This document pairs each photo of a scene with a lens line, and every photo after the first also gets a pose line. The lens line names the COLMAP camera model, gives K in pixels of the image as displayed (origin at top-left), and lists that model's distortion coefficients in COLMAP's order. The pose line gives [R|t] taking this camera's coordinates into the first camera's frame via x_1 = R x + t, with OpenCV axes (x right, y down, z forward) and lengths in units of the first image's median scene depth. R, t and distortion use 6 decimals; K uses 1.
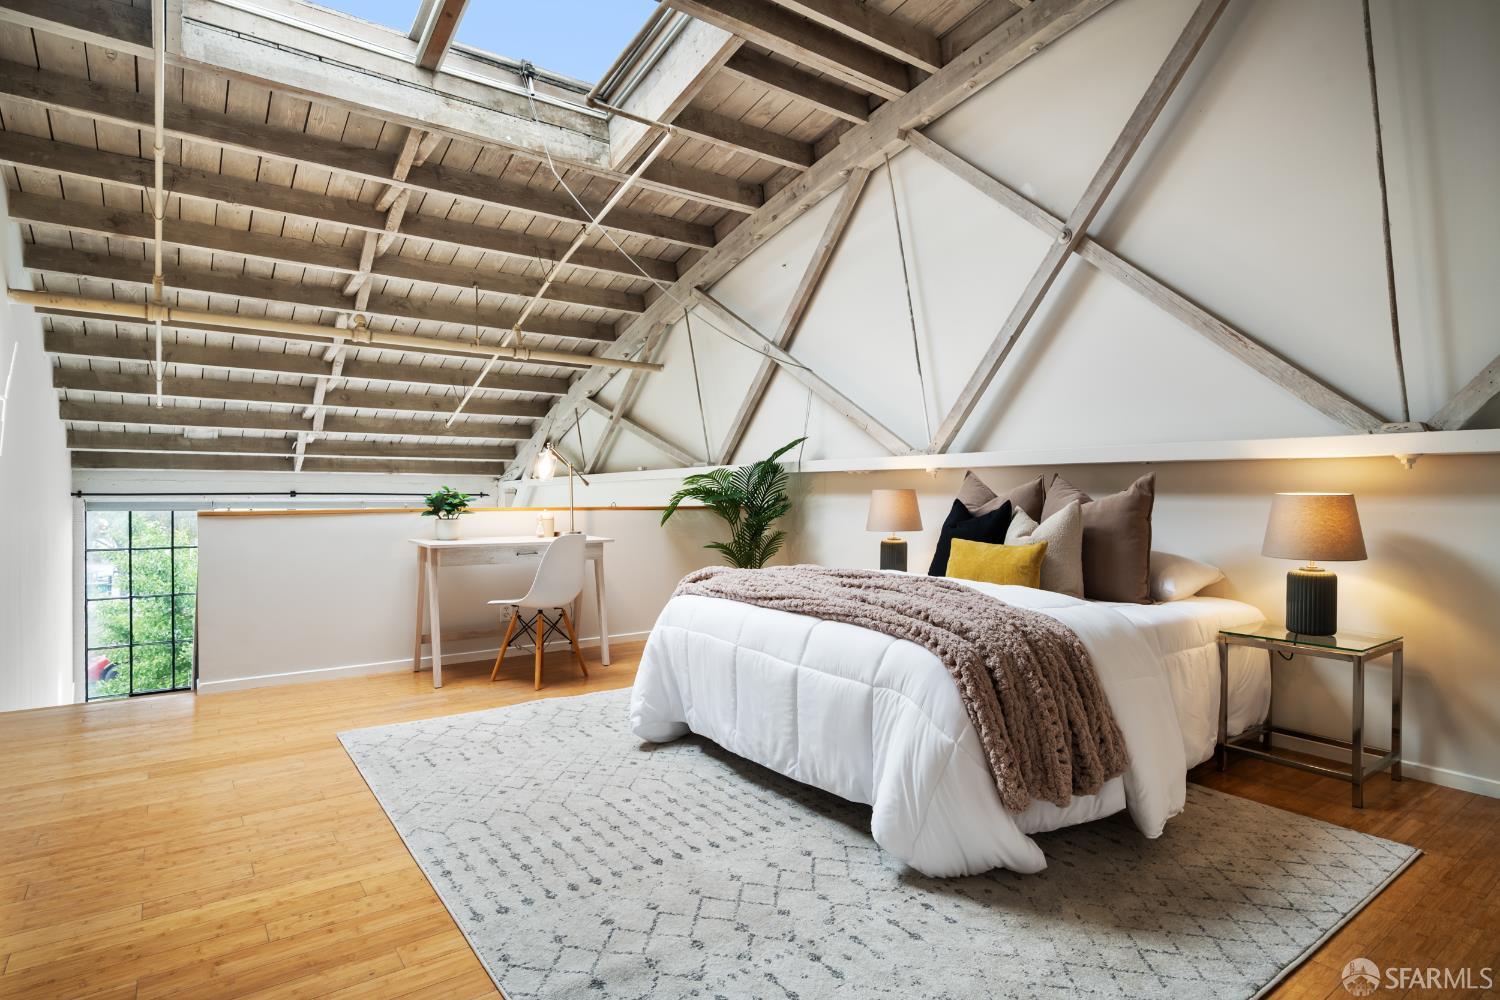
lens RADIAL K [[780.5, 0, 750.2], [0, 780.5, 492.5], [0, 0, 1]] dist [0.002062, 0.000695]
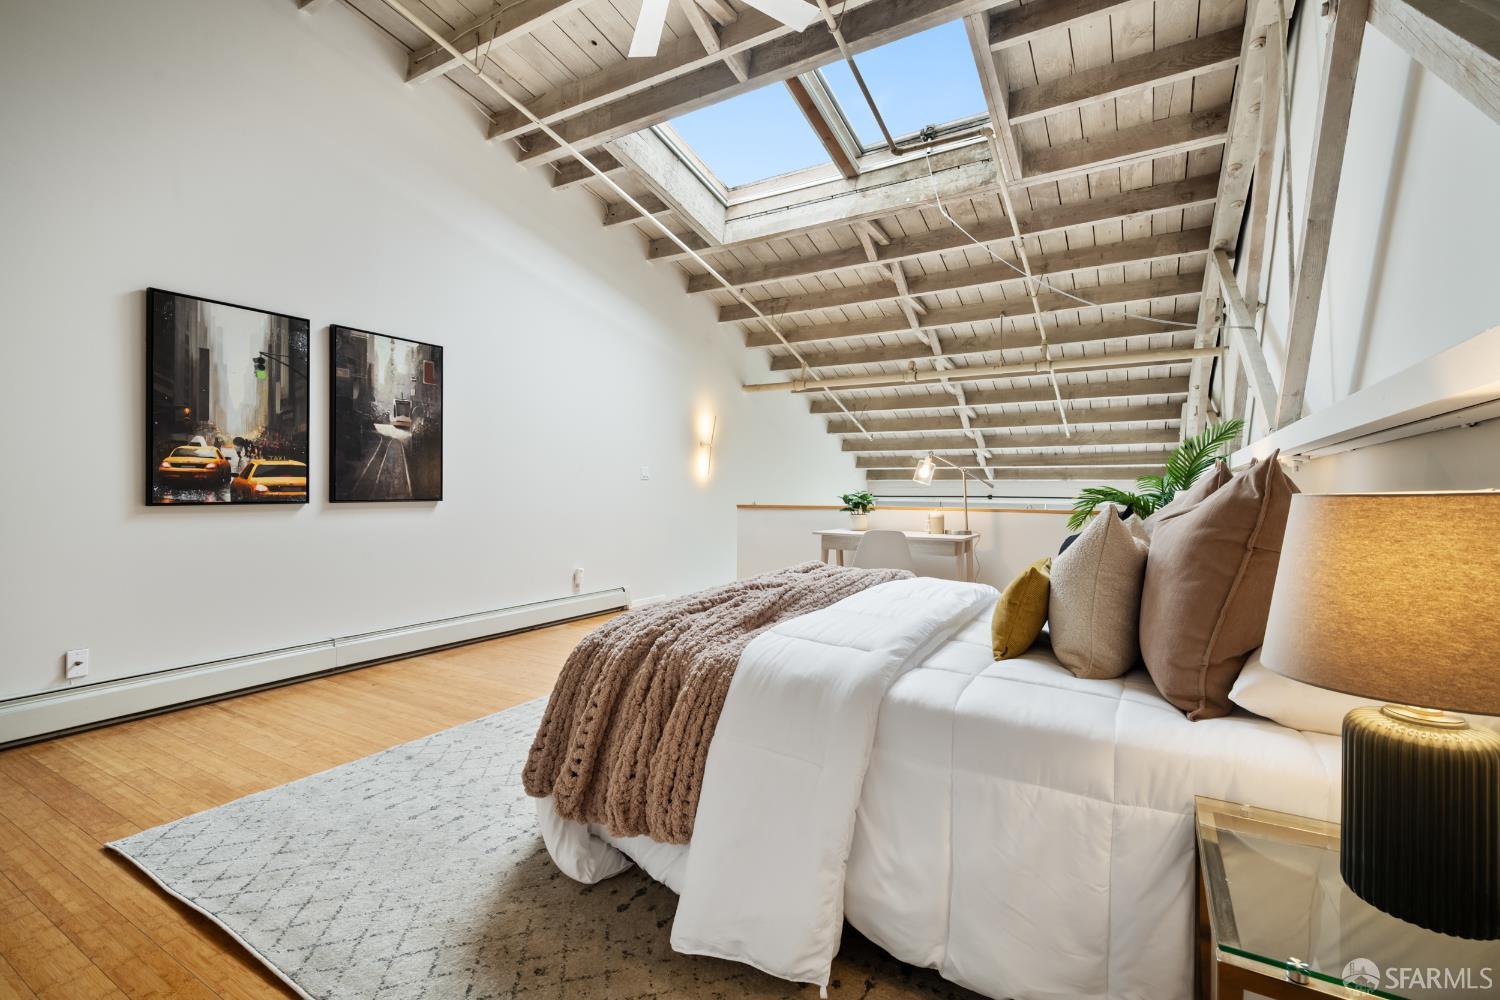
lens RADIAL K [[662.8, 0, 752.7], [0, 662.8, 487.5], [0, 0, 1]] dist [0.000459, 0.000018]
pose [[0.401825, -0.006590, -0.915693, 0.395867], [-0.008113, 0.999909, -0.010756, 0.001738], [0.915680, 0.011751, 0.401735, 0.282636]]
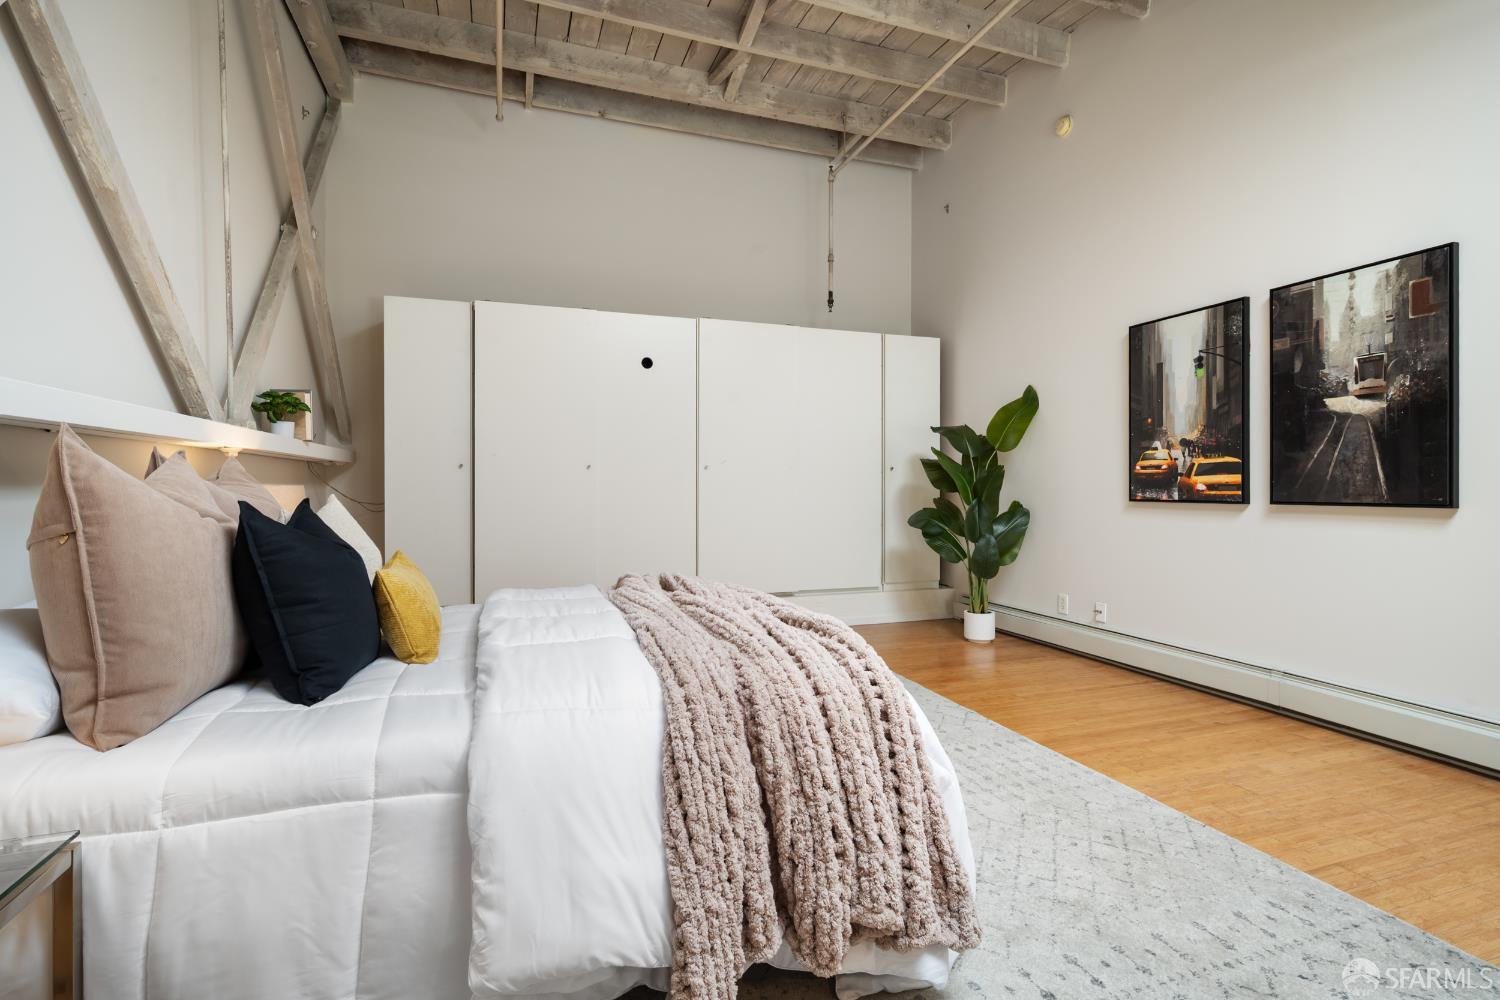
lens RADIAL K [[701.0, 0, 749.9], [0, 701.0, 485.2], [0, 0, 1]] dist [-0.000529, -0.000130]
pose [[-0.959859, -0.006565, 0.280405, -0.060348], [-0.005182, 0.999970, 0.005675, -0.002990], [-0.280434, 0.003994, -0.959865, 0.771822]]
